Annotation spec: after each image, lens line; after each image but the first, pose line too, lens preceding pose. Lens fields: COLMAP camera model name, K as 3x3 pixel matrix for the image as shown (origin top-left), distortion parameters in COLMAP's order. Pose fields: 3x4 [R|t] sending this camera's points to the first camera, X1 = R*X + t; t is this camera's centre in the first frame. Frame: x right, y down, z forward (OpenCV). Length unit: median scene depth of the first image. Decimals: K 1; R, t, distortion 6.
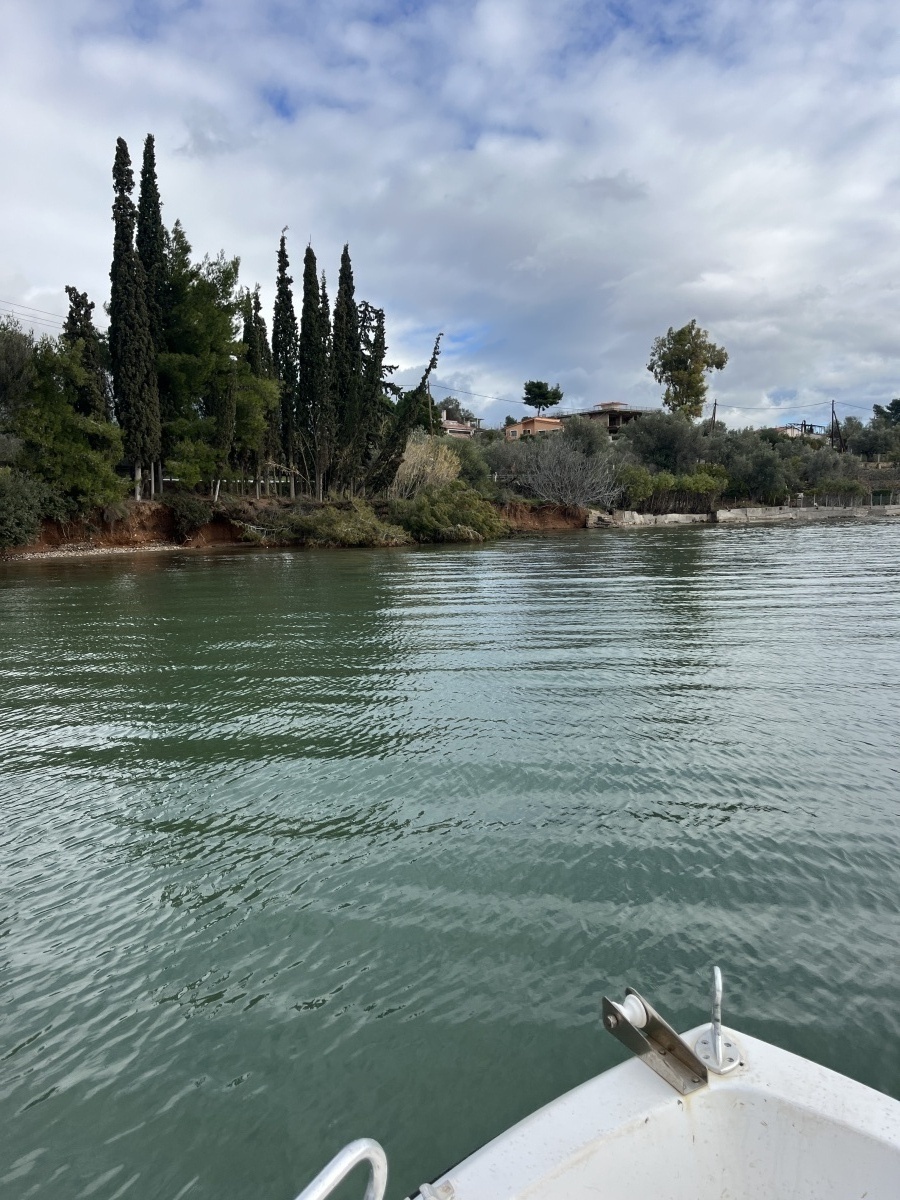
lens RADIAL K [[905.8, 0, 446.1], [0, 905.8, 614.0], [0, 0, 1]] dist [0.064383, -0.086470]
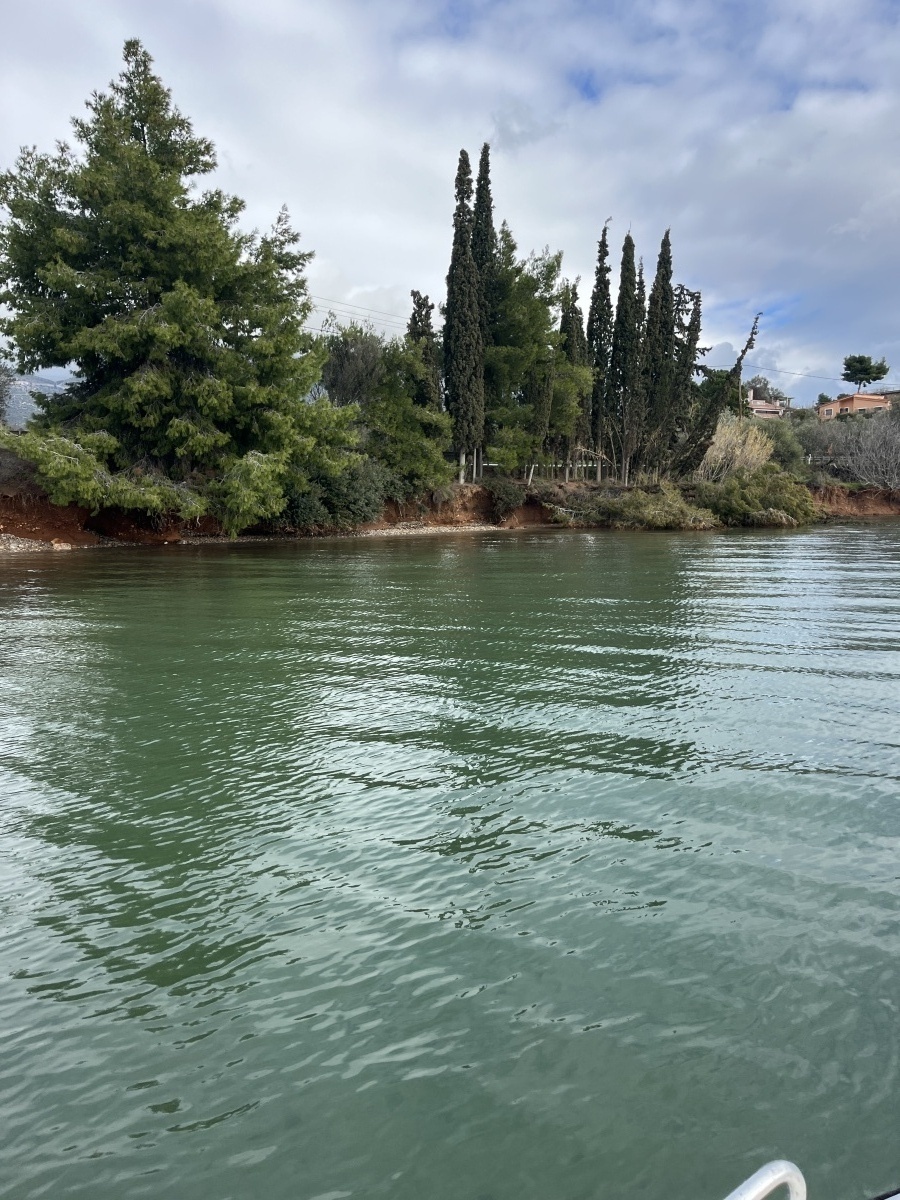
lens RADIAL K [[905.8, 0, 448.9], [0, 905.8, 605.7], [0, 0, 1]] dist [0.064383, -0.086470]
pose [[0.953152, 0.045072, -0.299114, -0.018356], [-0.042445, 0.998982, 0.015277, 0.005092], [0.299498, -0.001865, 0.954095, -0.036893]]
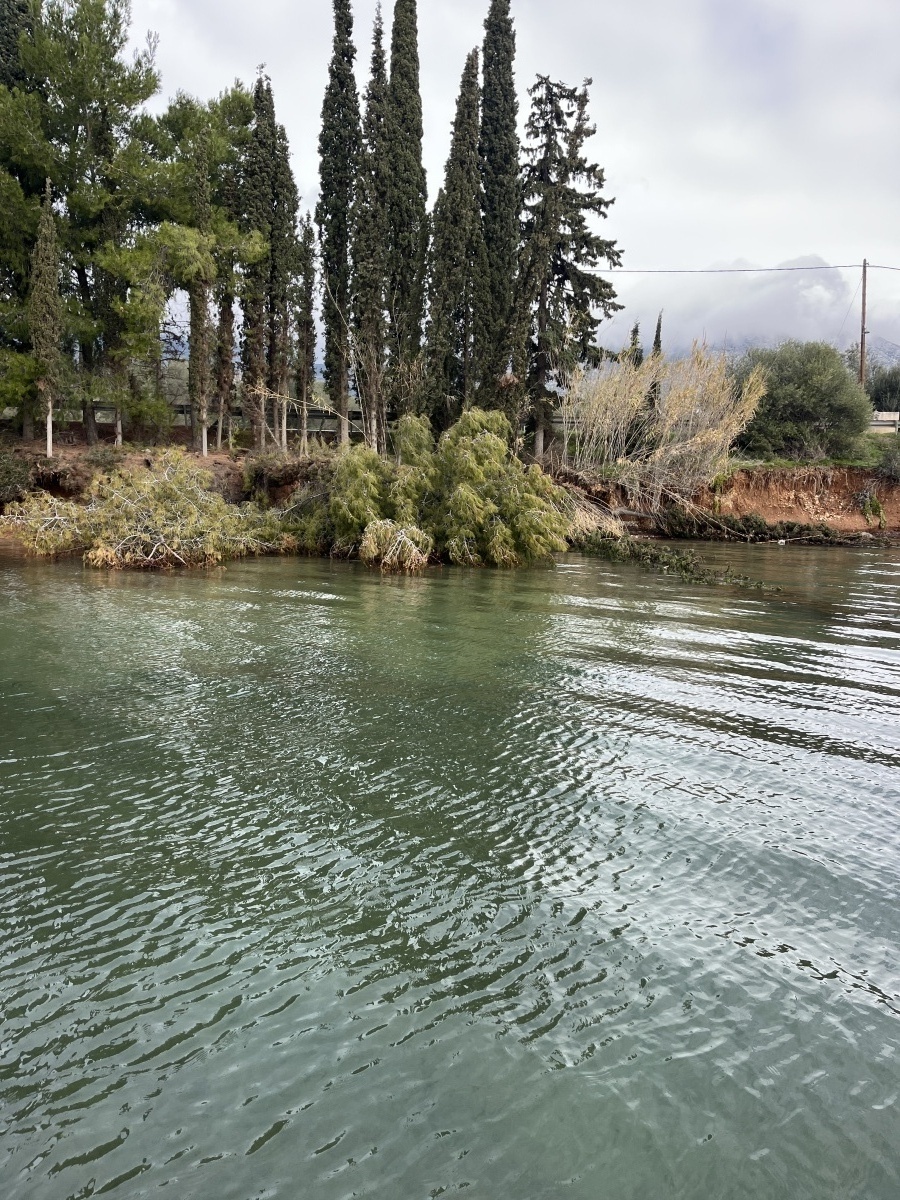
lens RADIAL K [[905.8, 0, 445.6], [0, 905.8, 603.8], [0, 0, 1]] dist [0.064383, -0.086470]
pose [[0.772877, 0.110176, -0.624918, 0.269144], [-0.099244, 0.993680, 0.052449, -0.082501], [0.626747, 0.021482, 0.778926, 0.682253]]
